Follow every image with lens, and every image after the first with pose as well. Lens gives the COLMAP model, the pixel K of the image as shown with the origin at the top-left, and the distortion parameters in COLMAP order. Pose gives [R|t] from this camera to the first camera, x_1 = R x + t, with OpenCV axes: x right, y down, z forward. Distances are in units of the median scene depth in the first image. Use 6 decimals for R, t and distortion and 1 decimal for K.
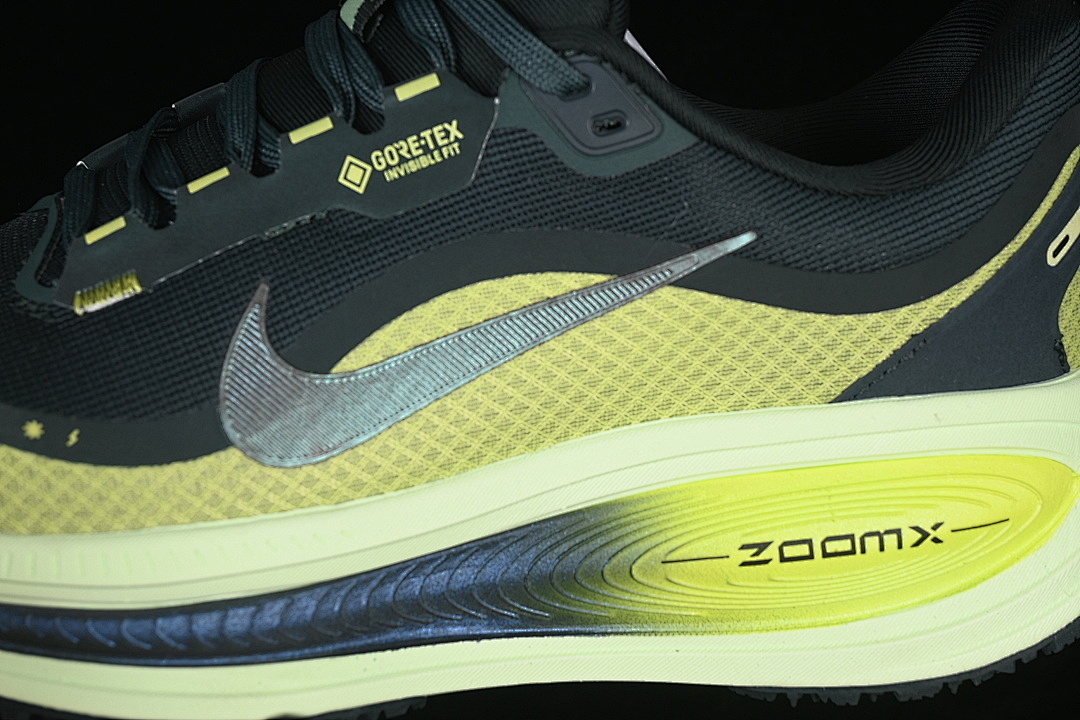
lens RADIAL K [[2459.6, 0, 536.8], [0, 2459.6, 361.7], [0, 0, 1]] dist [0.027088, 0.000000]
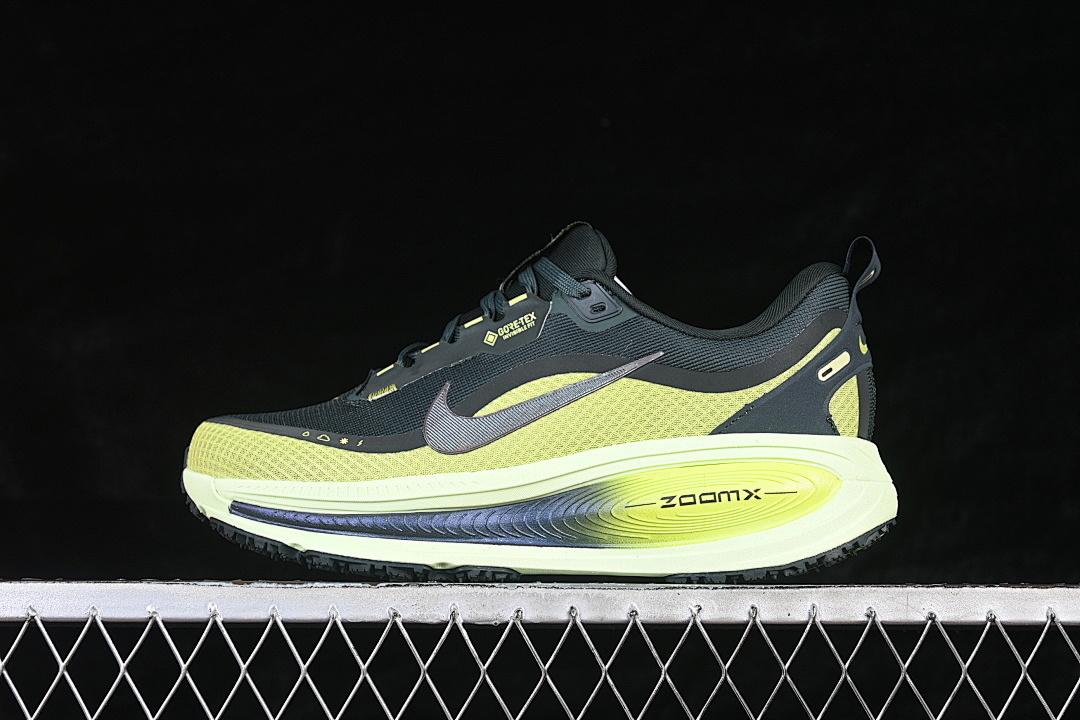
lens RADIAL K [[2459.6, 0, 541.1], [0, 2459.6, 350.6], [0, 0, 1]] dist [0.027088, 0.000000]
pose [[0.964855, -0.055614, -0.256829, 0.548438], [-0.043340, 0.930287, -0.364263, 0.752871], [0.259183, 0.362592, 0.895182, -1.002029]]
